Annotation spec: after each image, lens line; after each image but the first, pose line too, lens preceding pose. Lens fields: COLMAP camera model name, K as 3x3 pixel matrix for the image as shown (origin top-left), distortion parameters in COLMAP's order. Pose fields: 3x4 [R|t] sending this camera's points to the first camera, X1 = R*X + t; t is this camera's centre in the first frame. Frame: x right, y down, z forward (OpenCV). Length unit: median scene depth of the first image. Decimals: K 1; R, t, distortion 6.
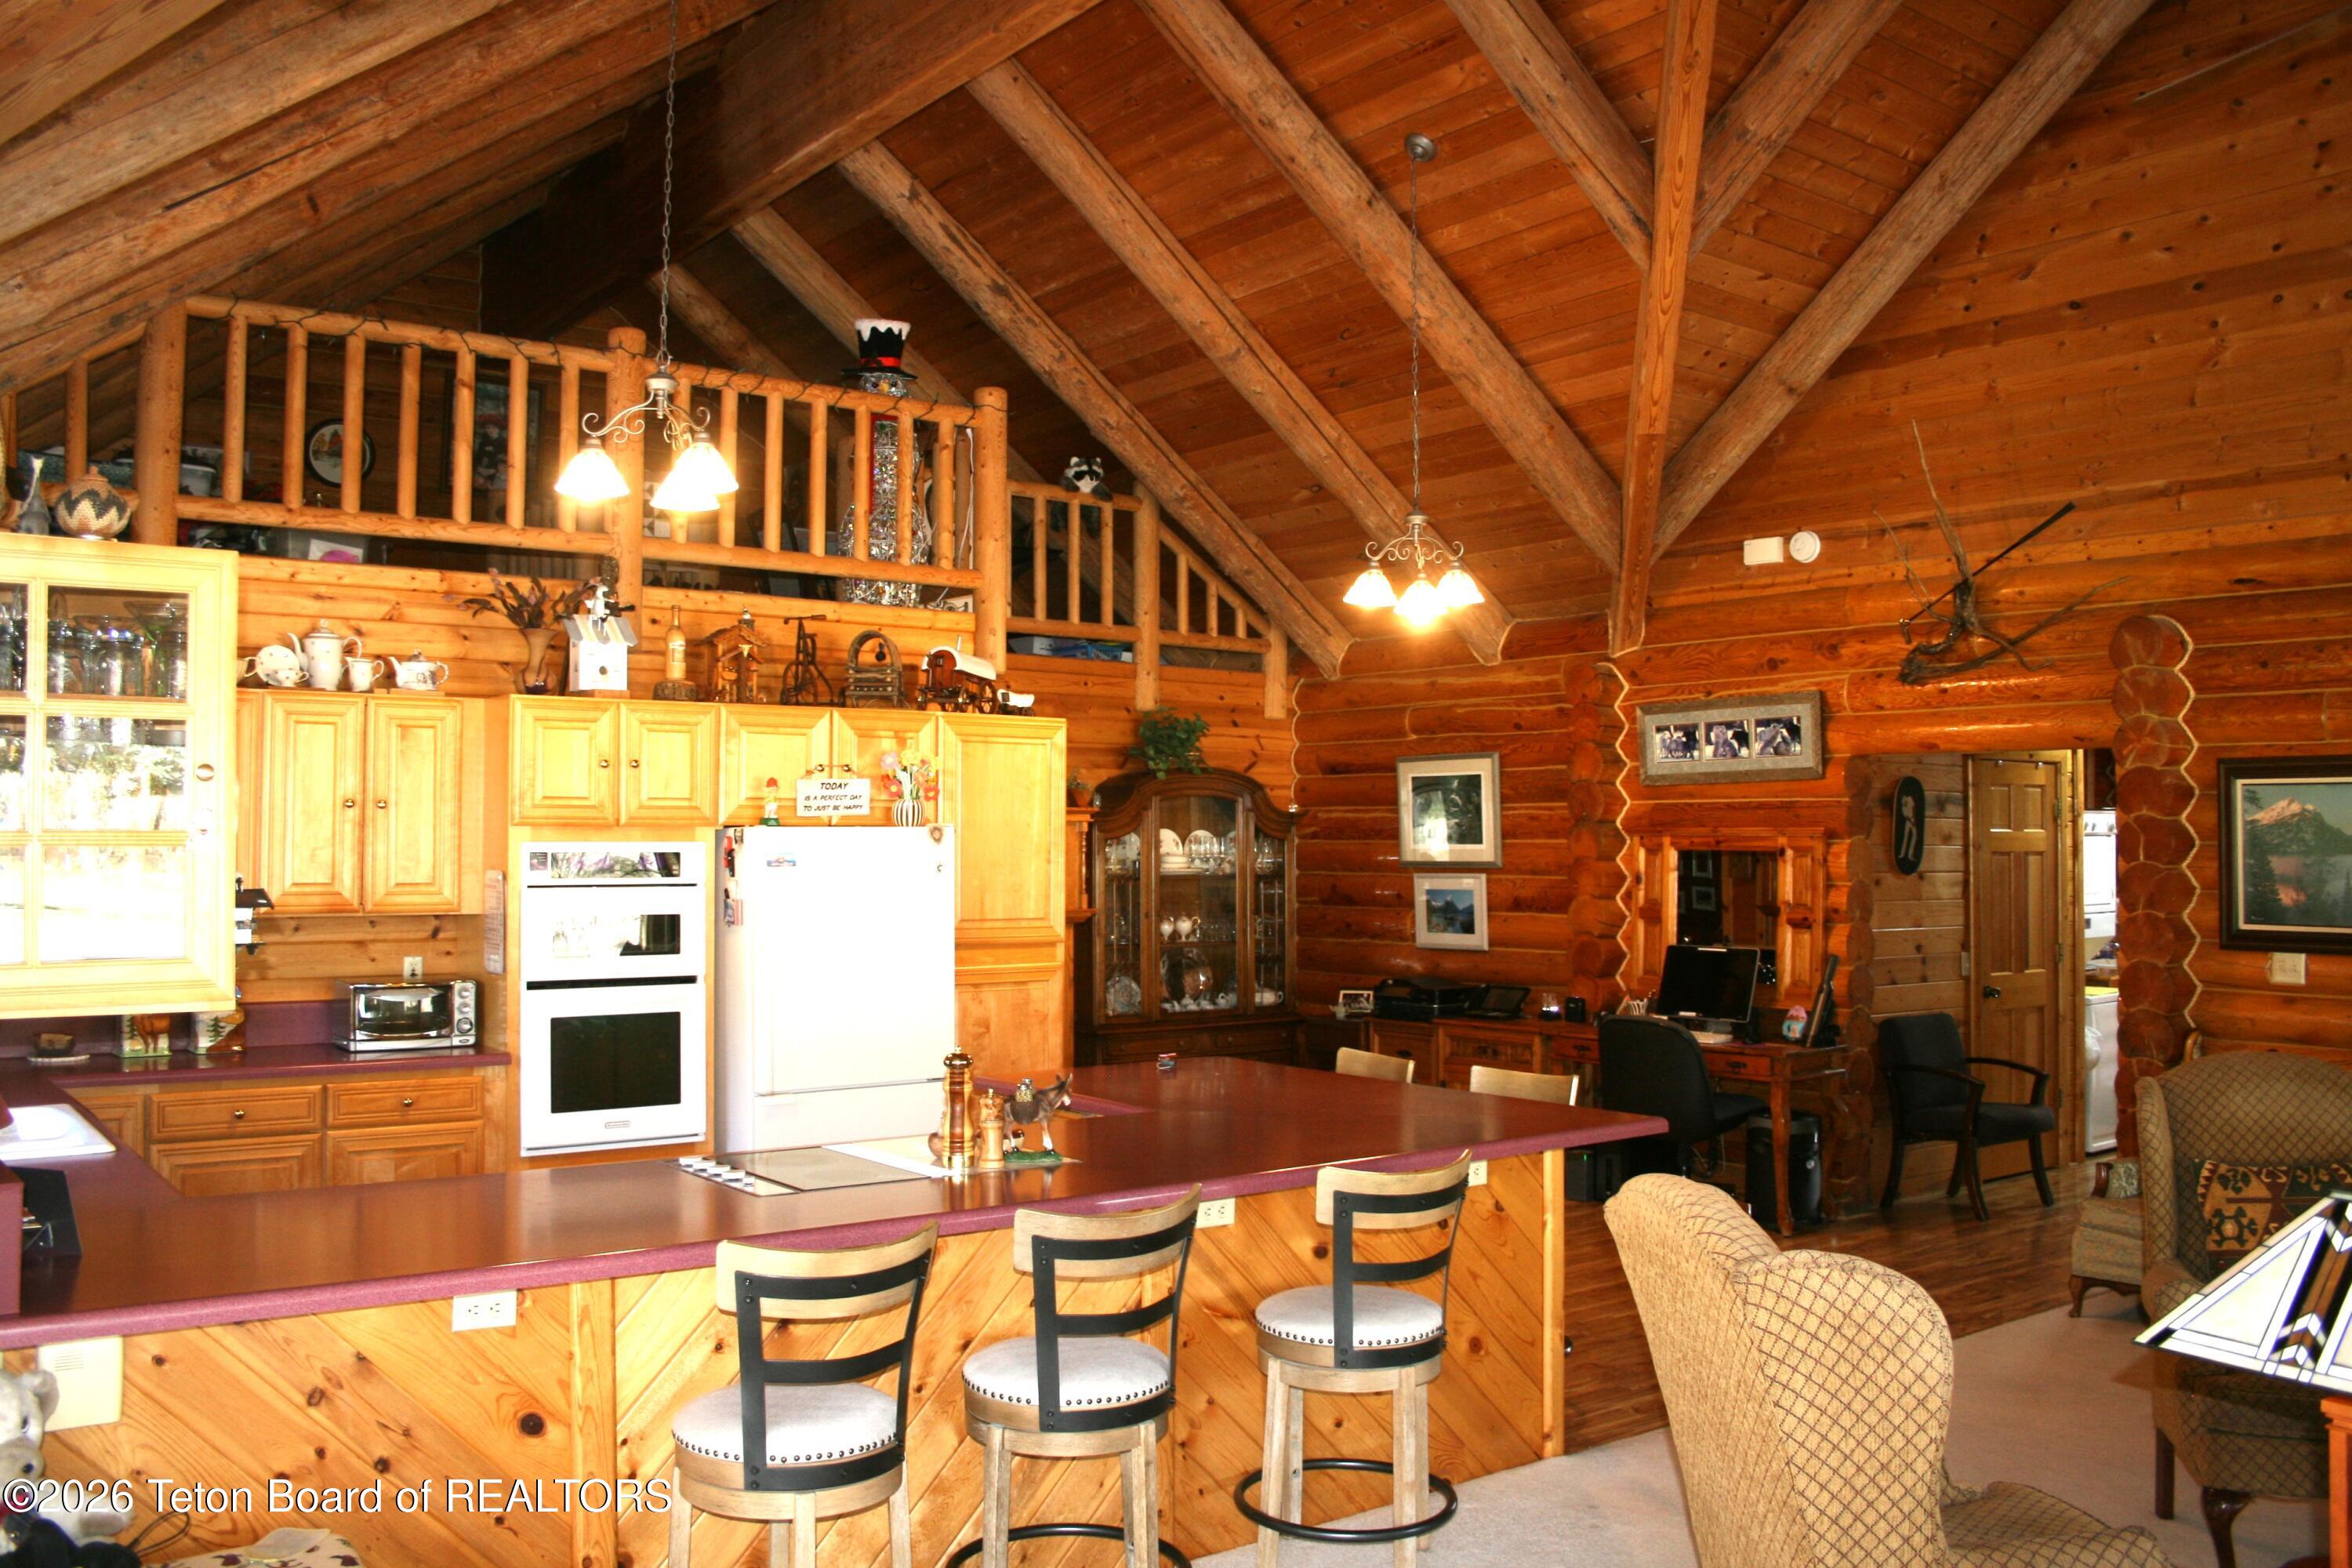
lens RADIAL K [[1966.4, 0, 1176.0], [0, 1966.4, 784.0], [0, 0, 1]] dist [-0.111503, 0.003303]
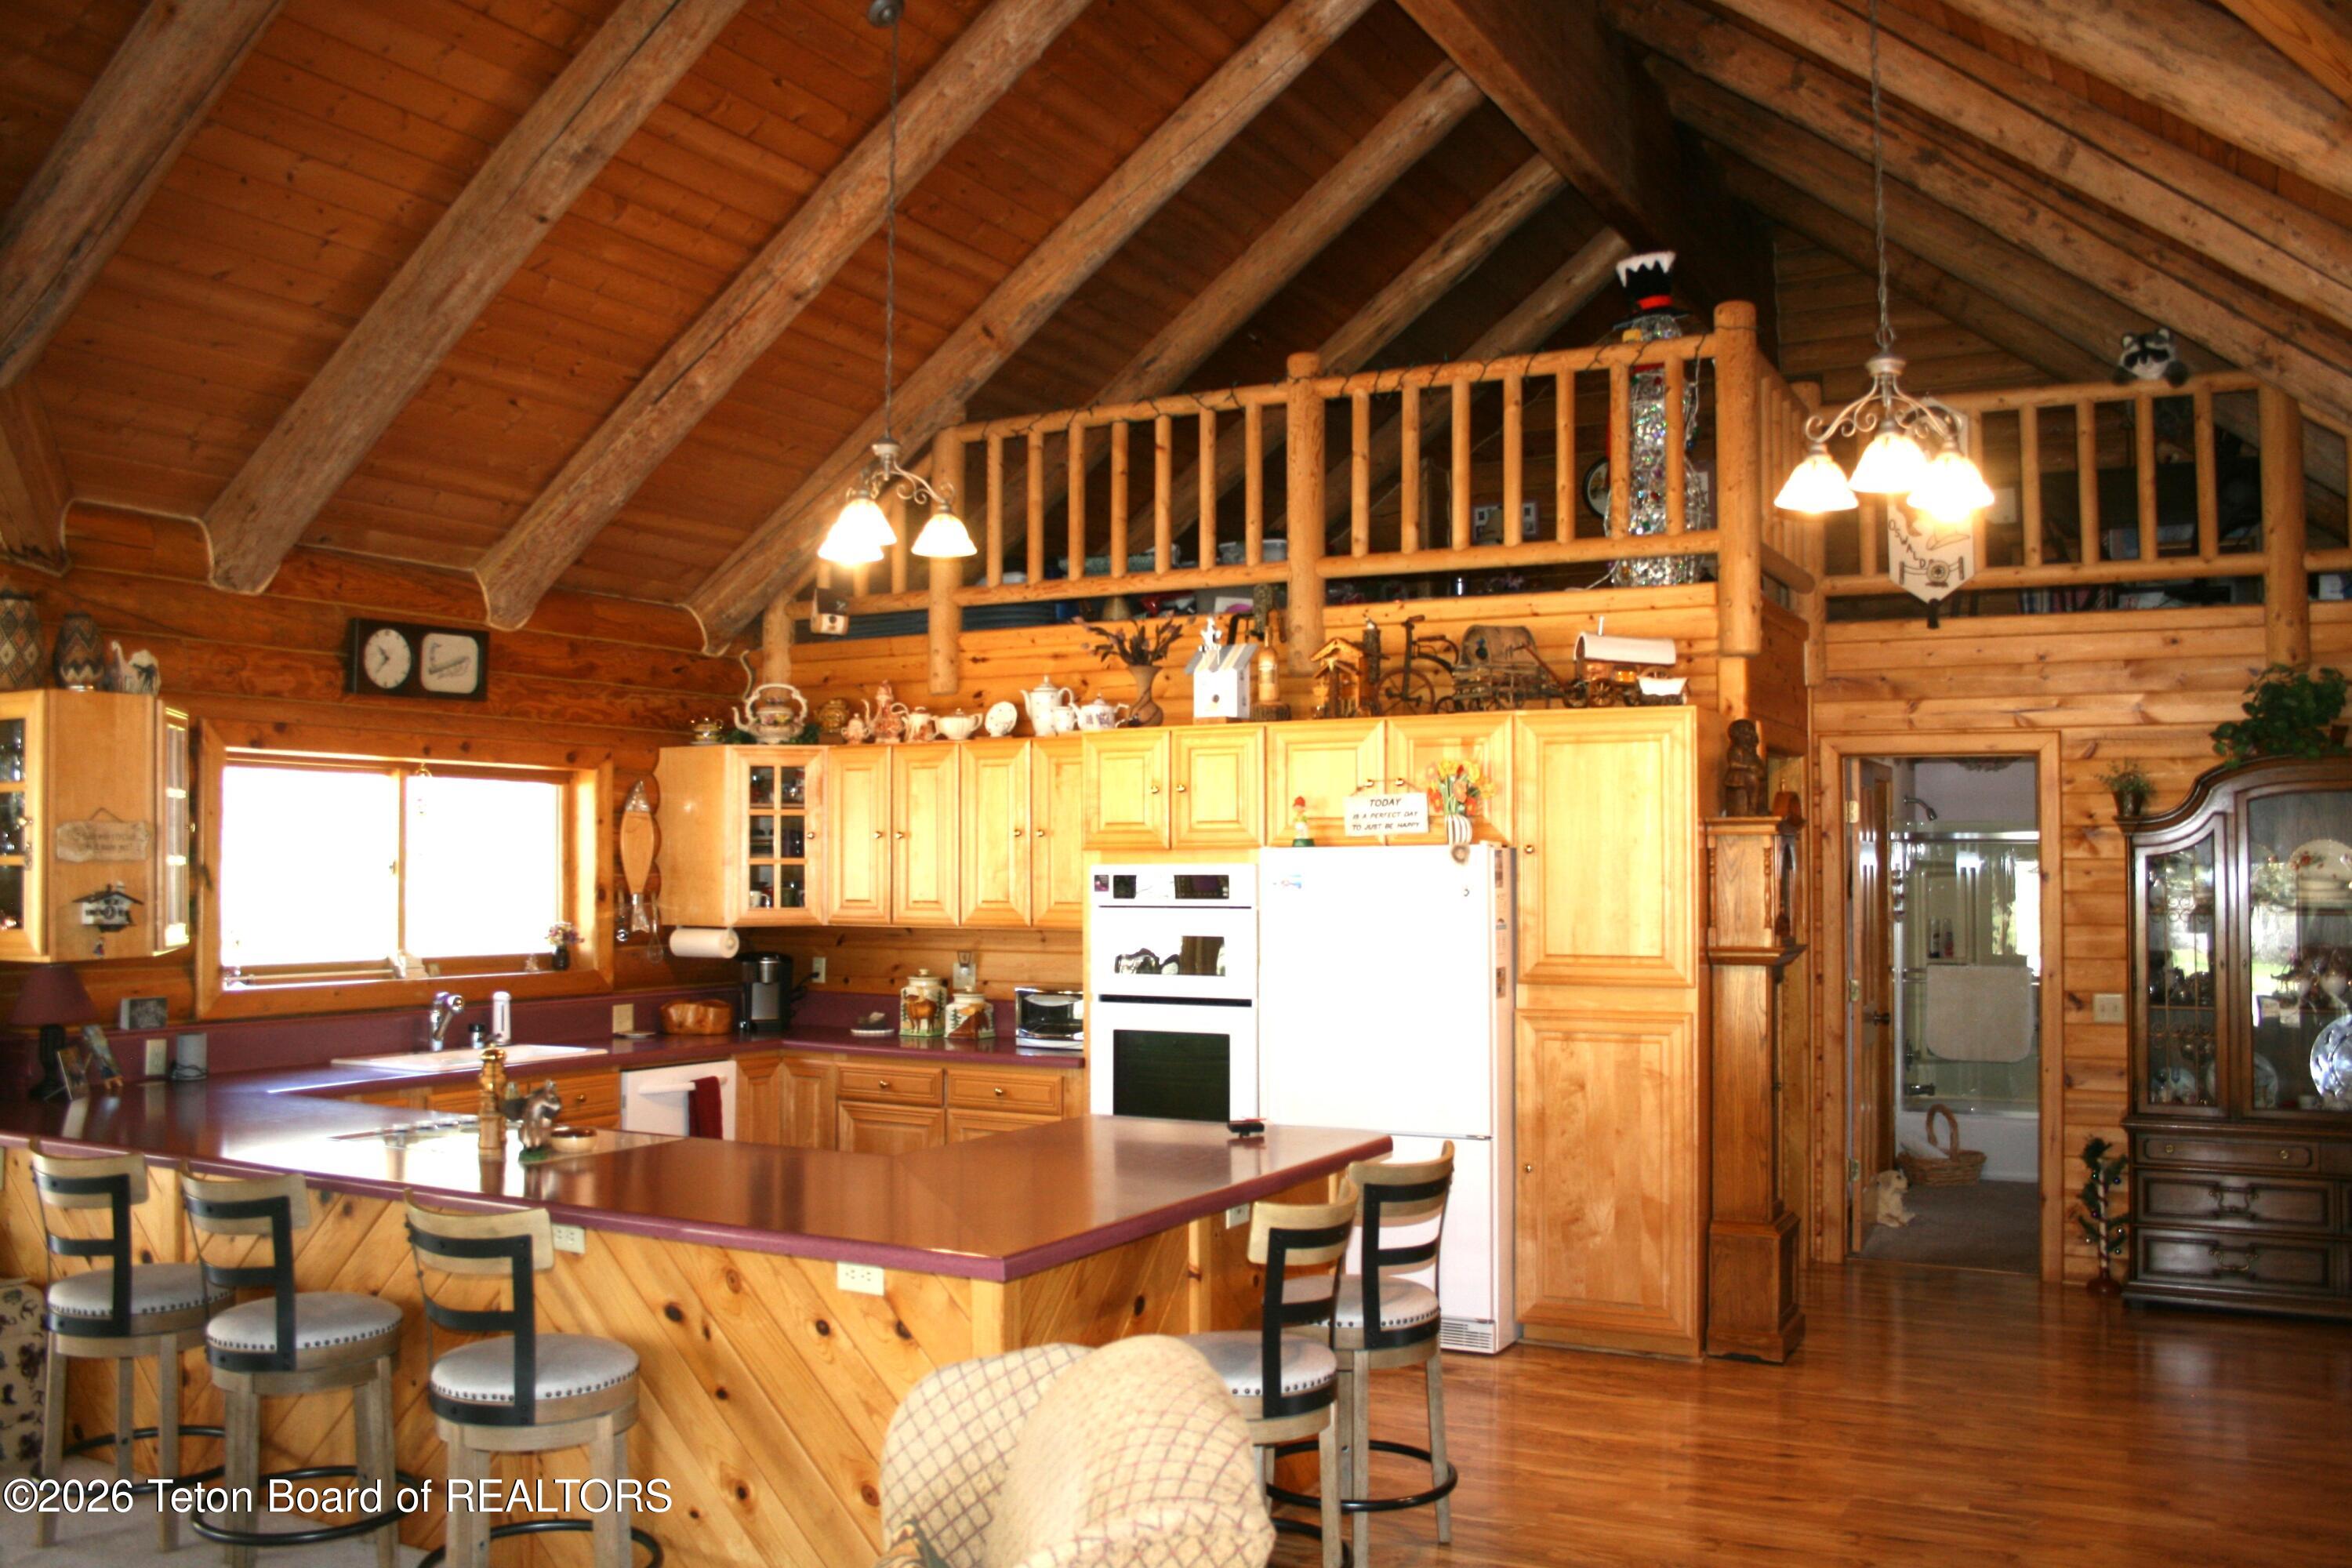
lens RADIAL K [[1966.4, 0, 1176.0], [0, 1966.4, 784.0], [0, 0, 1]] dist [-0.111503, 0.003303]
pose [[0.413753, -0.040184, -0.909502, 0.644716], [0.029627, 0.999091, -0.030664, 0.018327], [0.909907, -0.014258, 0.414568, 0.549372]]
